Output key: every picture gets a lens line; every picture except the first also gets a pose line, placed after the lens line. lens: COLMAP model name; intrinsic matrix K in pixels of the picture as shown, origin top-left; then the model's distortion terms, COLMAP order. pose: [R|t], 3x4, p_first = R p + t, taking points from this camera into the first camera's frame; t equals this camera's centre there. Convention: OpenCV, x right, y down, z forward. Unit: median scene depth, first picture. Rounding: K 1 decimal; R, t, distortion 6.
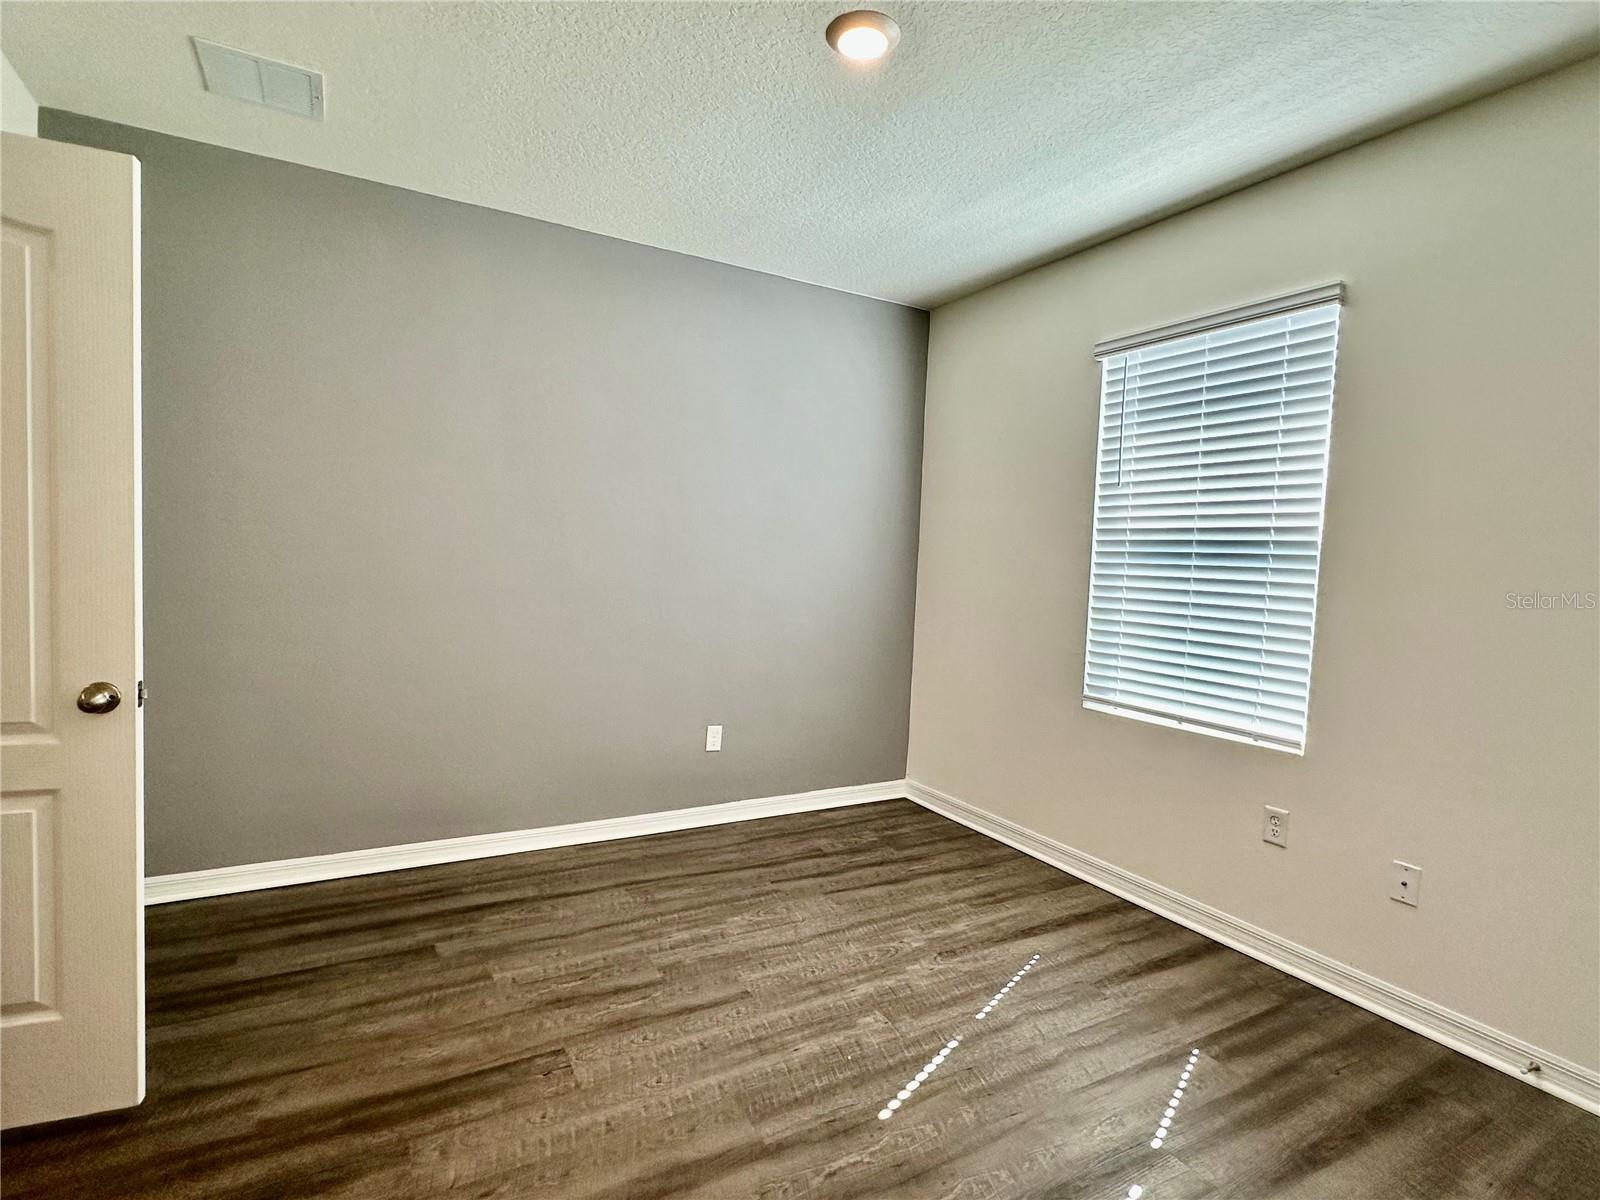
lens RADIAL K [[809.2, 0, 800.0], [0, 809.2, 600.0], [0, 0, 1]] dist [-0.001766, -0.000001]
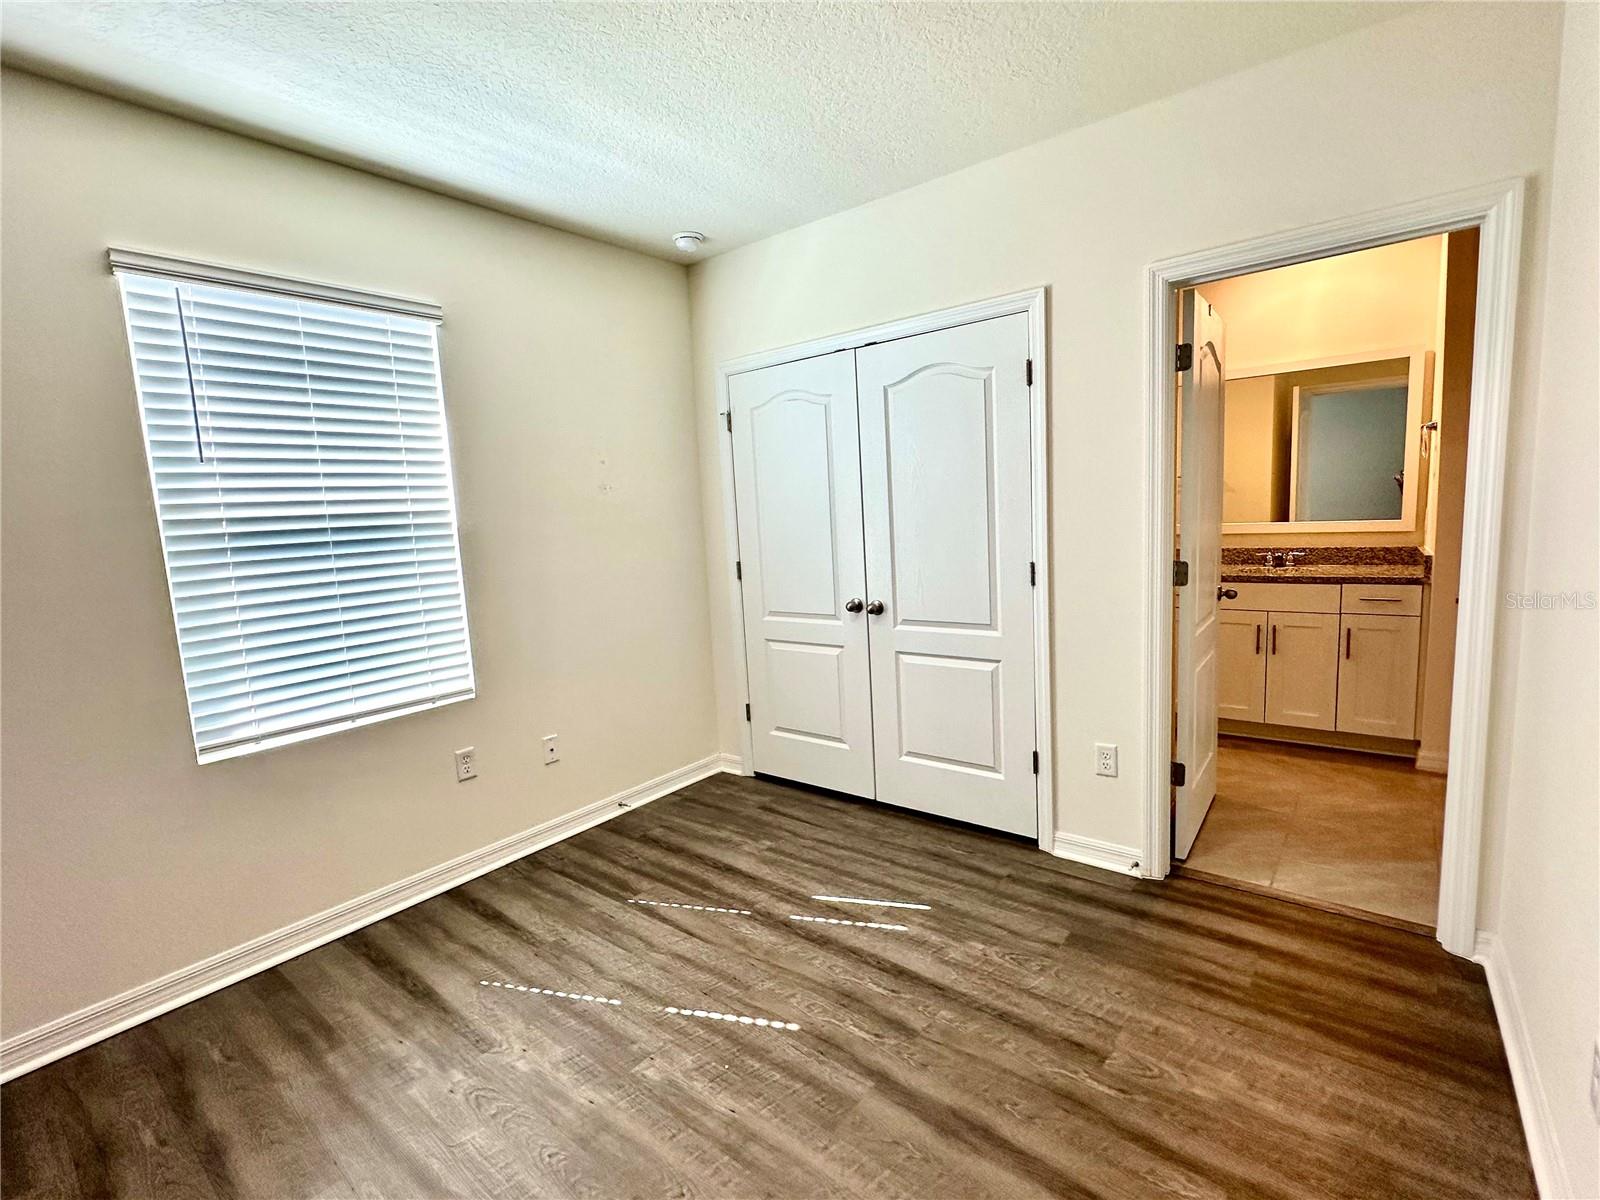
lens RADIAL K [[745.7, 0, 800.0], [0, 745.7, 600.0], [0, 0, 1]] dist [-0.002267, -0.000089]
pose [[-0.370008, -0.136501, 0.918946, -0.573563], [0.090904, 0.979081, 0.182035, -0.111193], [-0.924570, 0.150890, -0.349859, 0.915617]]
